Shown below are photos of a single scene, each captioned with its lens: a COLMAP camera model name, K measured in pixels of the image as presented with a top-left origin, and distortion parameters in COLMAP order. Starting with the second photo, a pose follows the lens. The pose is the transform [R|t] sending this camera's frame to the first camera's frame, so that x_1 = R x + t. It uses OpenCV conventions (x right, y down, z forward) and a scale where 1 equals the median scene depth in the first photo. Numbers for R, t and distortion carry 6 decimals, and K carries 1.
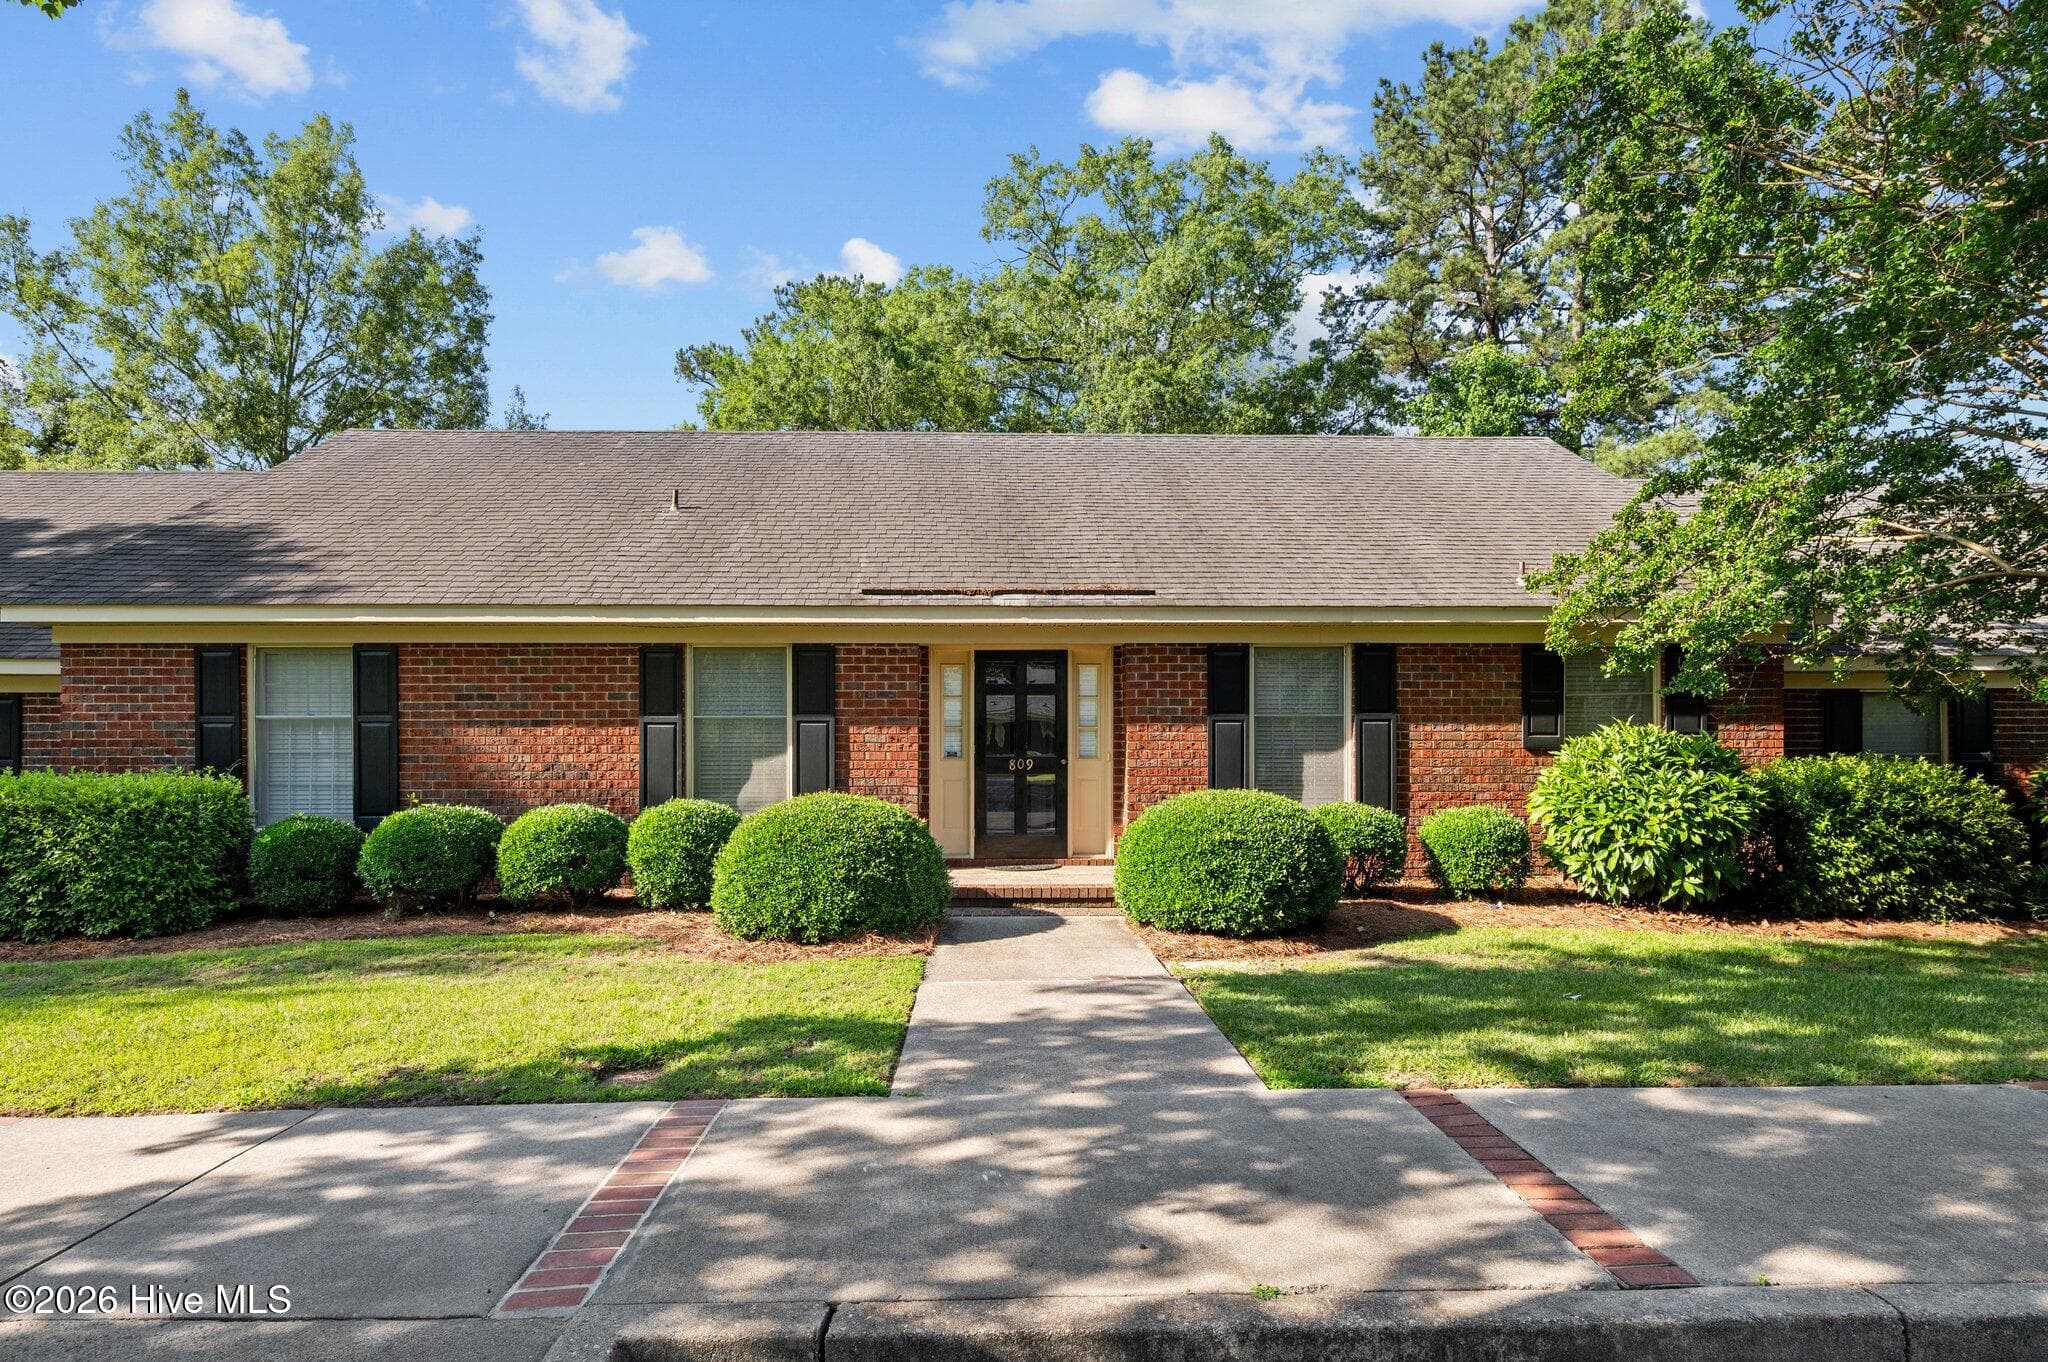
lens RADIAL K [[1241.7, 0, 1077.3], [0, 1241.7, 735.7], [0, 0, 1]] dist [-0.007168, 0.007446]
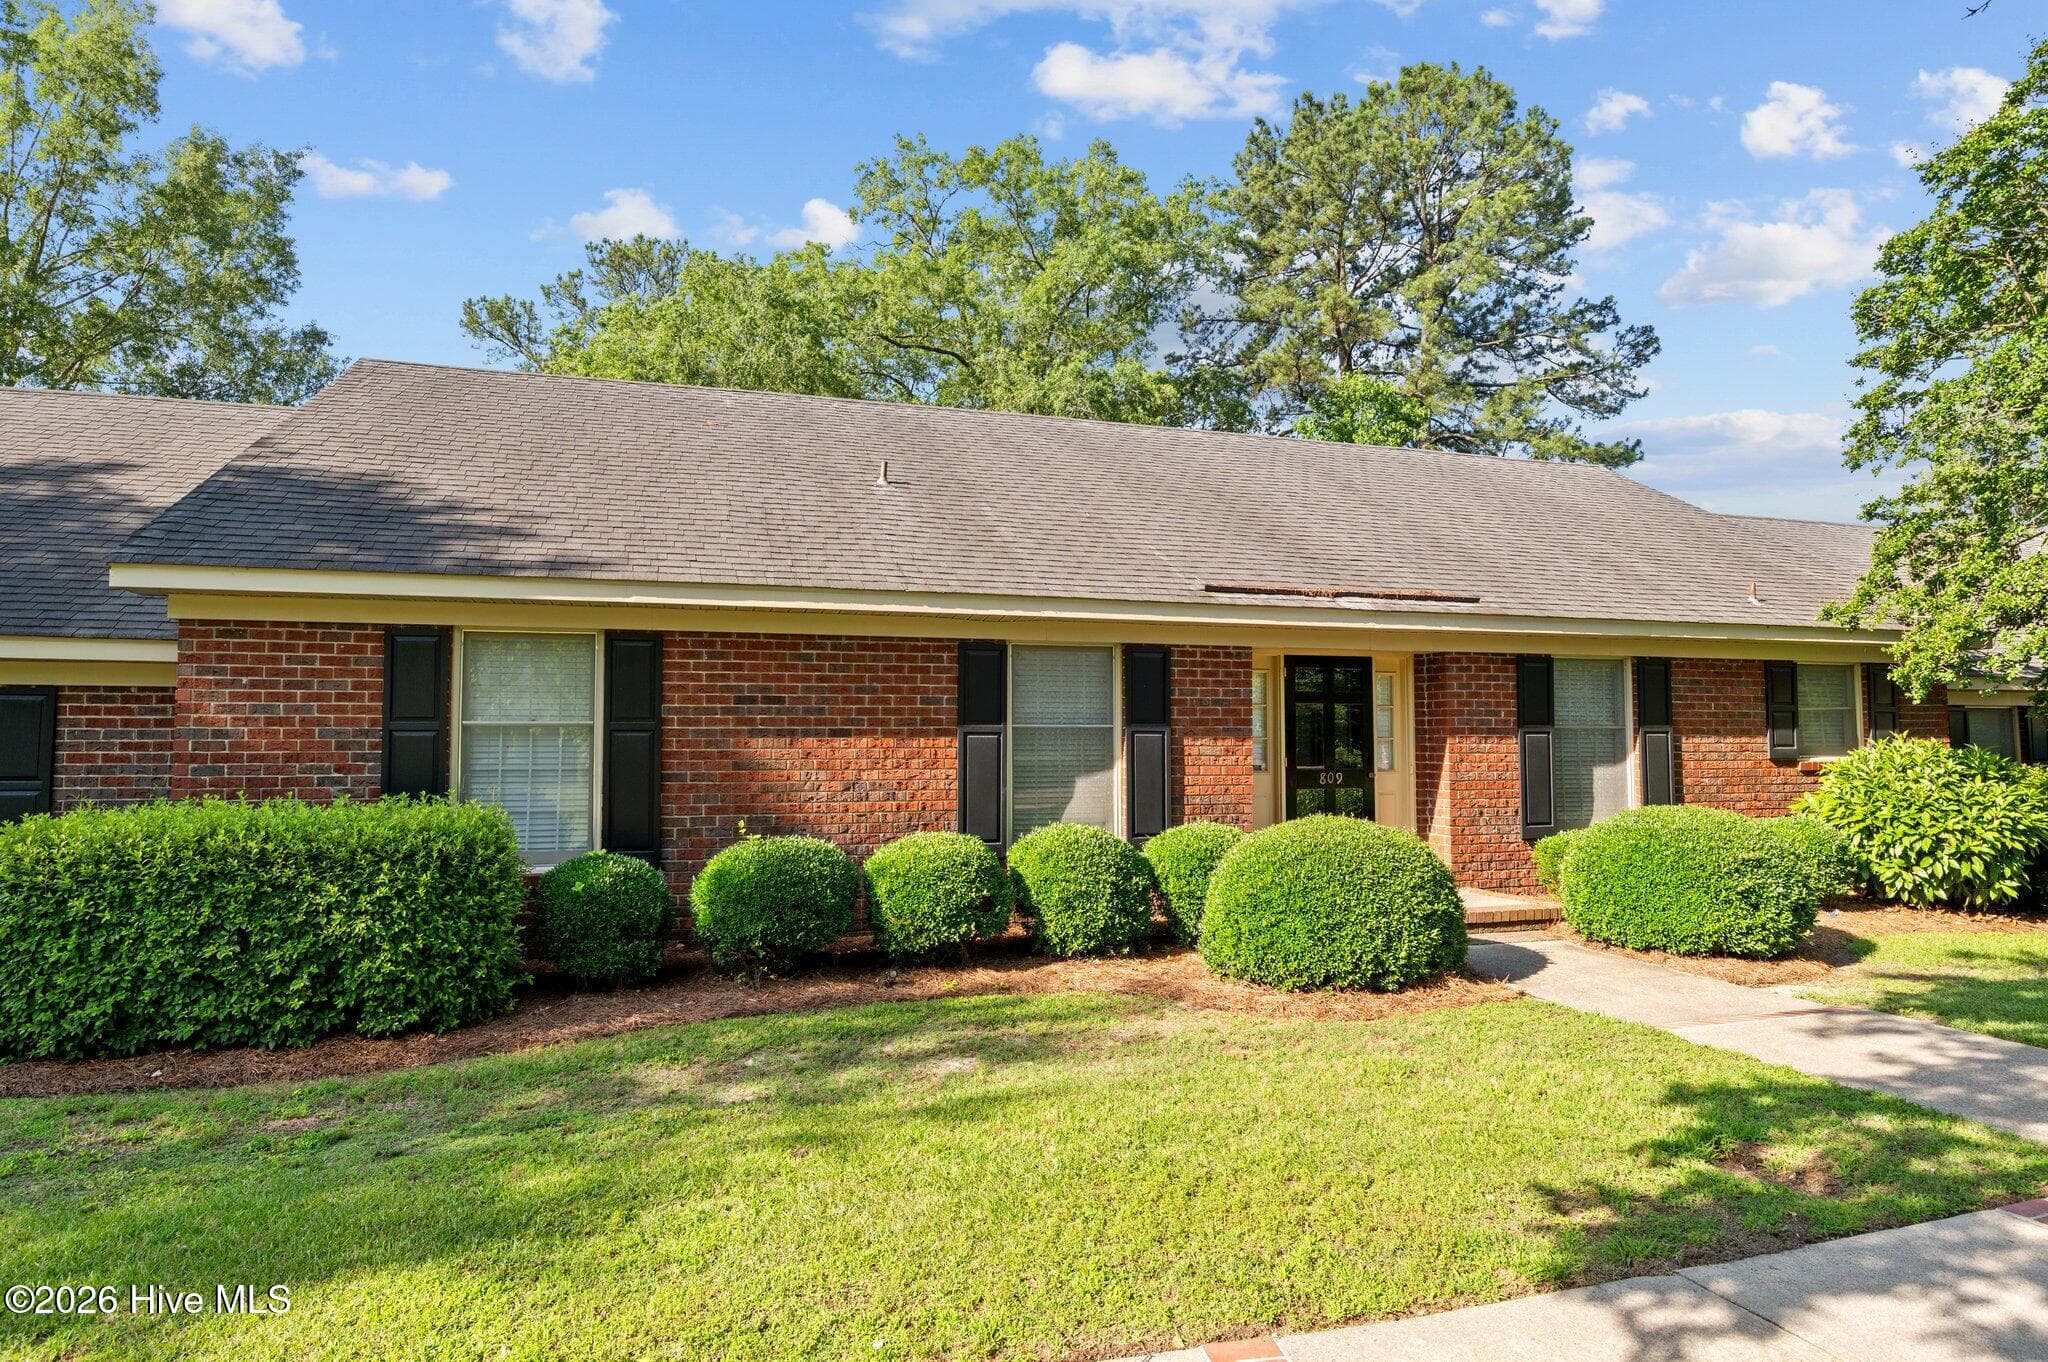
lens RADIAL K [[1241.7, 0, 1106.4], [0, 1241.7, 658.3], [0, 0, 1]] dist [-0.007168, 0.007446]
pose [[0.958081, 0.021150, 0.285715, -0.498429], [-0.003141, 0.997987, -0.063343, -0.007594], [-0.286480, 0.059790, 0.956219, 0.157650]]
